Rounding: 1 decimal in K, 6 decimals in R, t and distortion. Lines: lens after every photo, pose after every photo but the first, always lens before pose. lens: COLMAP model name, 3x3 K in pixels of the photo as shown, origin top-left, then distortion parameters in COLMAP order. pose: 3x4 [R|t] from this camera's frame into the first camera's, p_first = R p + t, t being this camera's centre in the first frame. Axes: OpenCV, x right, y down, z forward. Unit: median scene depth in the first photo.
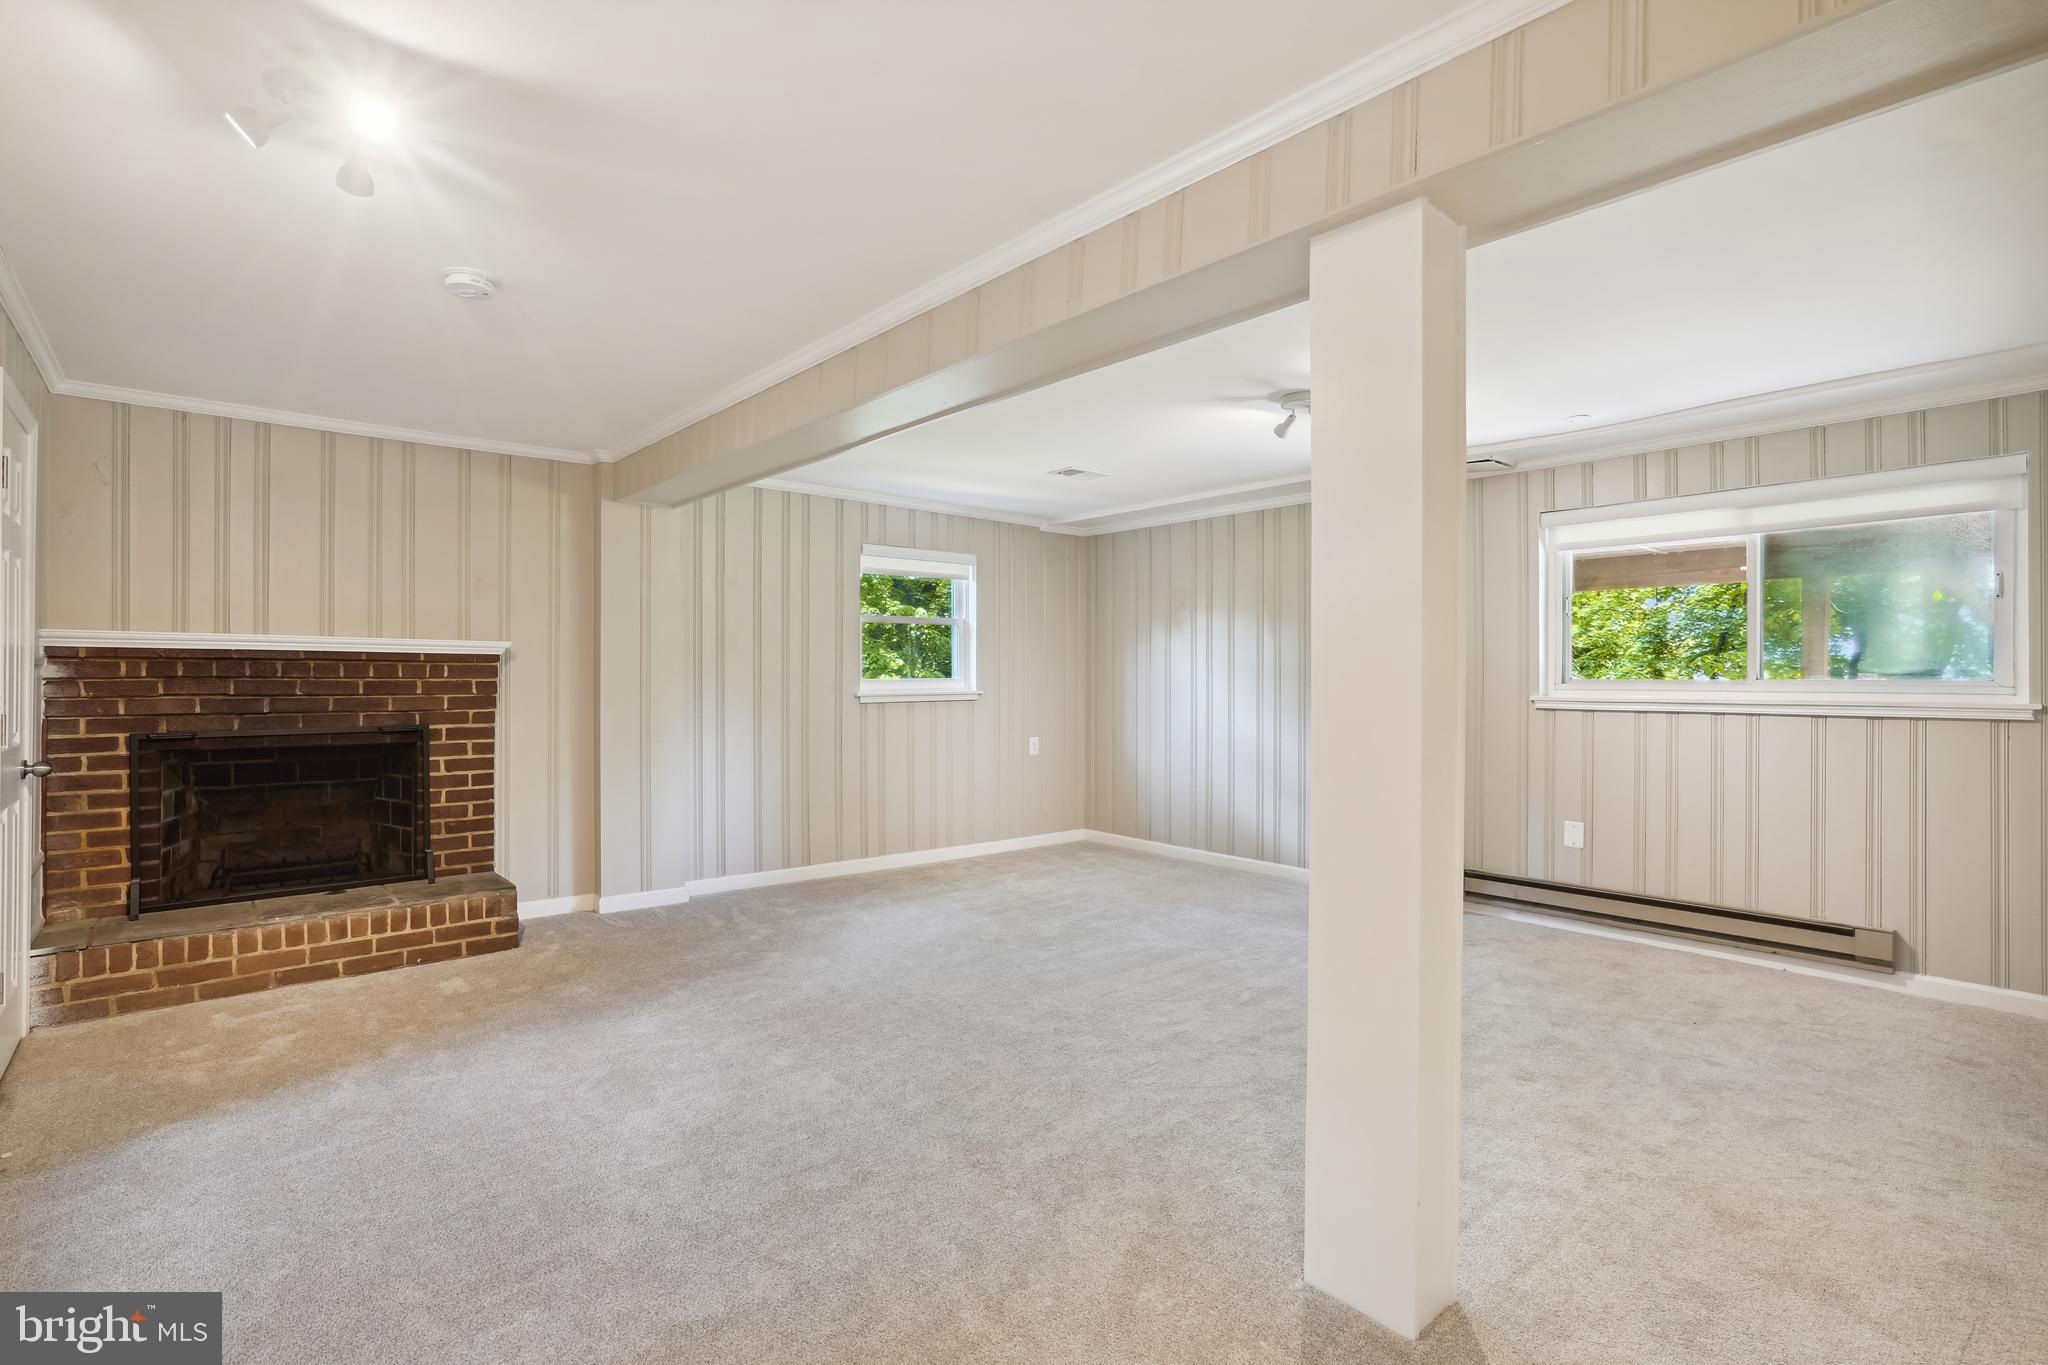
lens RADIAL K [[964.5, 0, 1018.8], [0, 964.5, 679.0], [0, 0, 1]] dist [-0.039177, 0.015131]
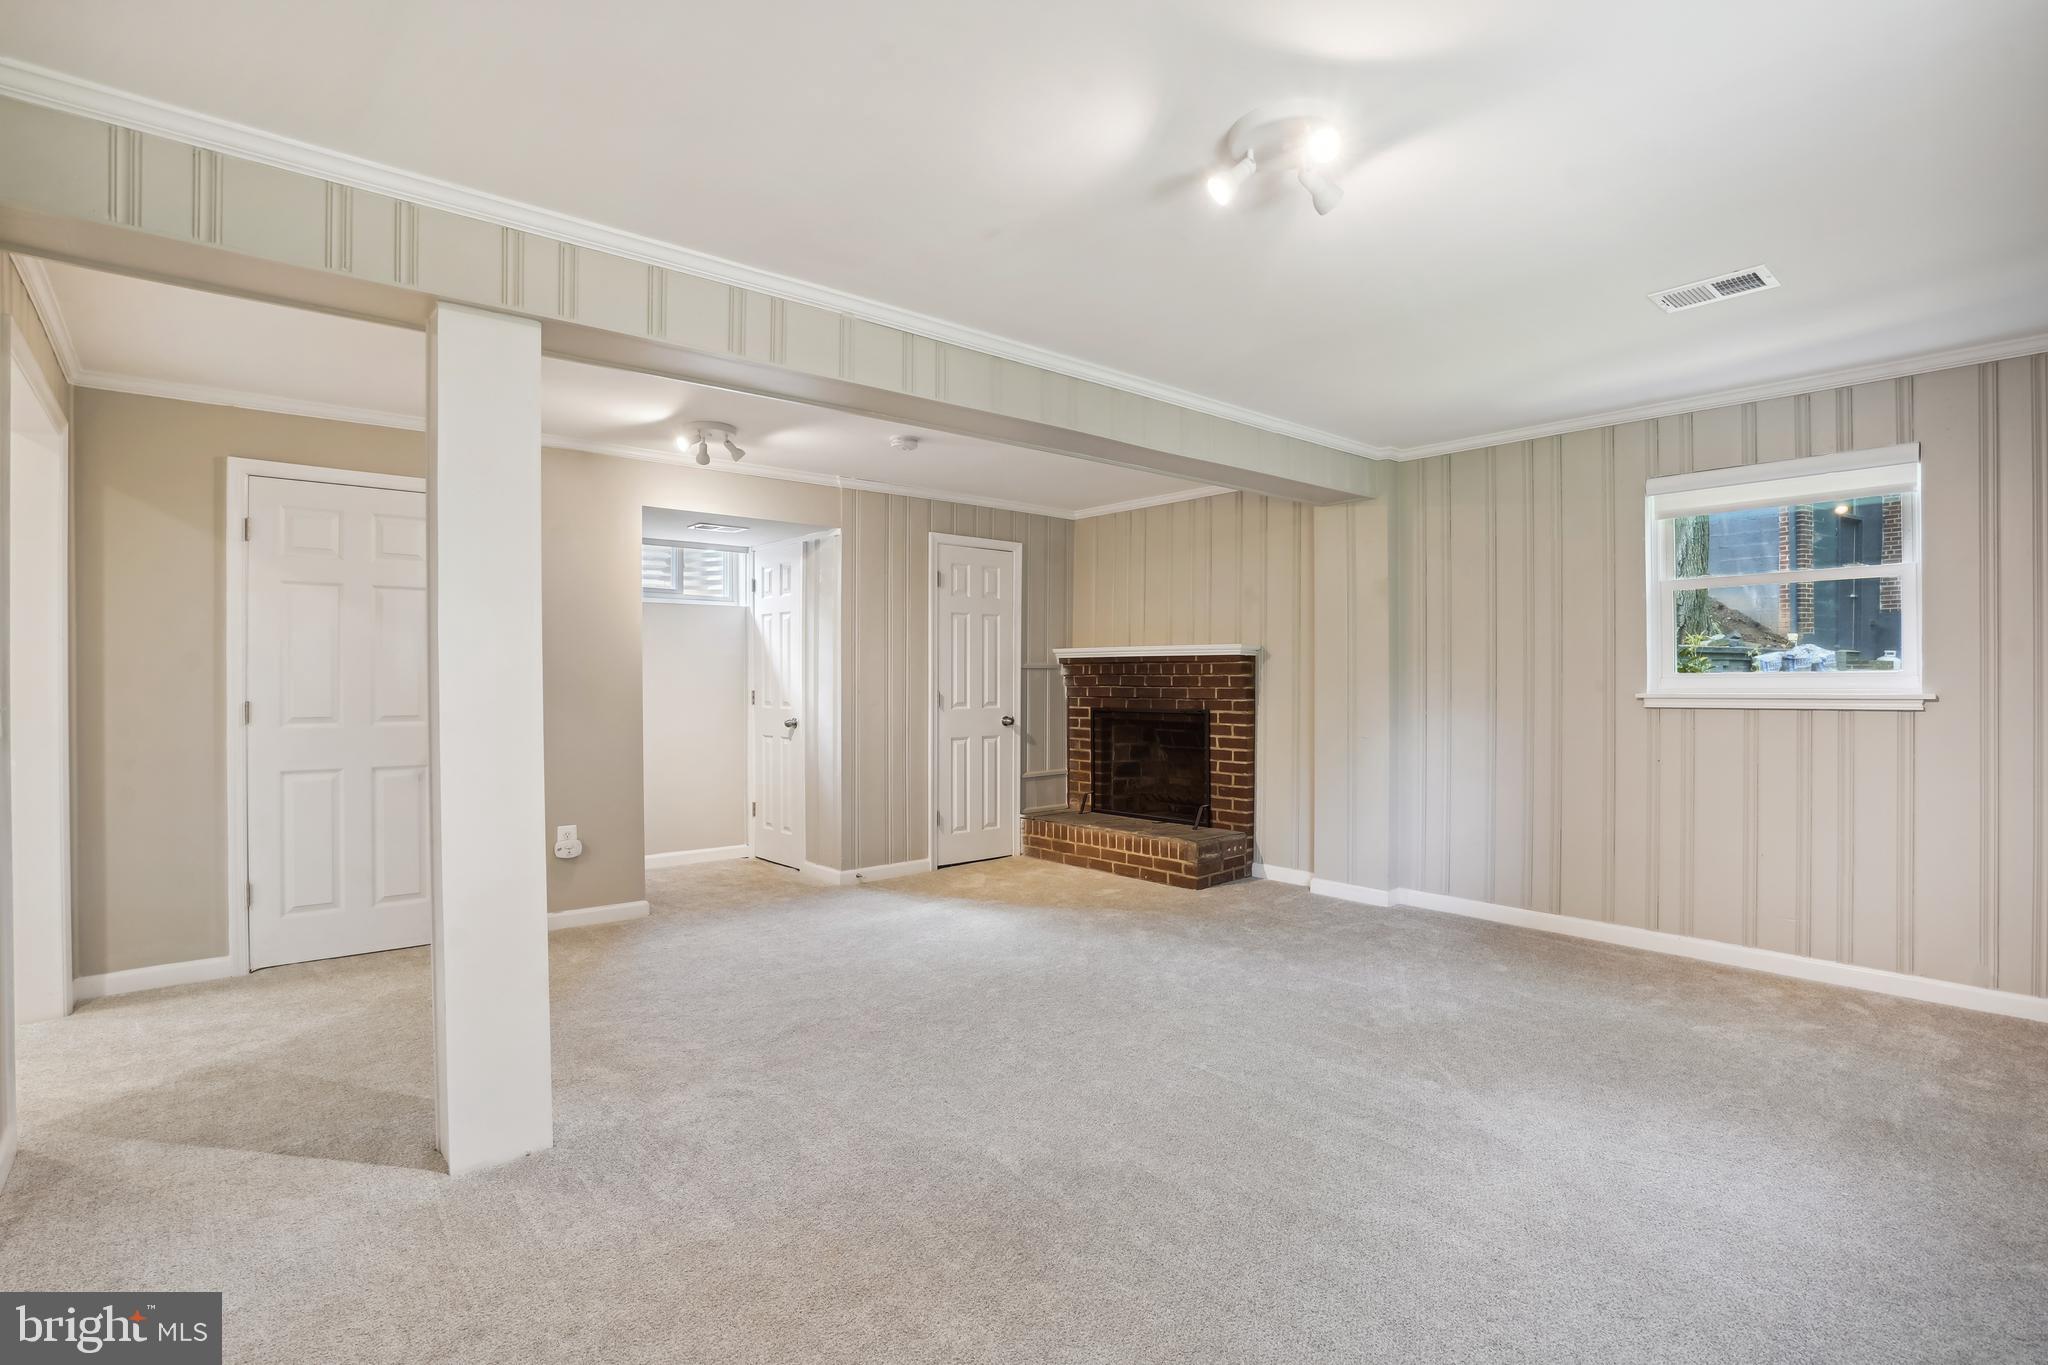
lens RADIAL K [[964.5, 0, 1021.3], [0, 964.5, 681.4], [0, 0, 1]] dist [-0.039177, 0.015131]
pose [[0.013816, 0.003996, -0.999897, 0.695276], [0.002177, 0.999990, 0.004026, 0.002888], [0.999902, -0.002232, 0.013807, 0.714781]]
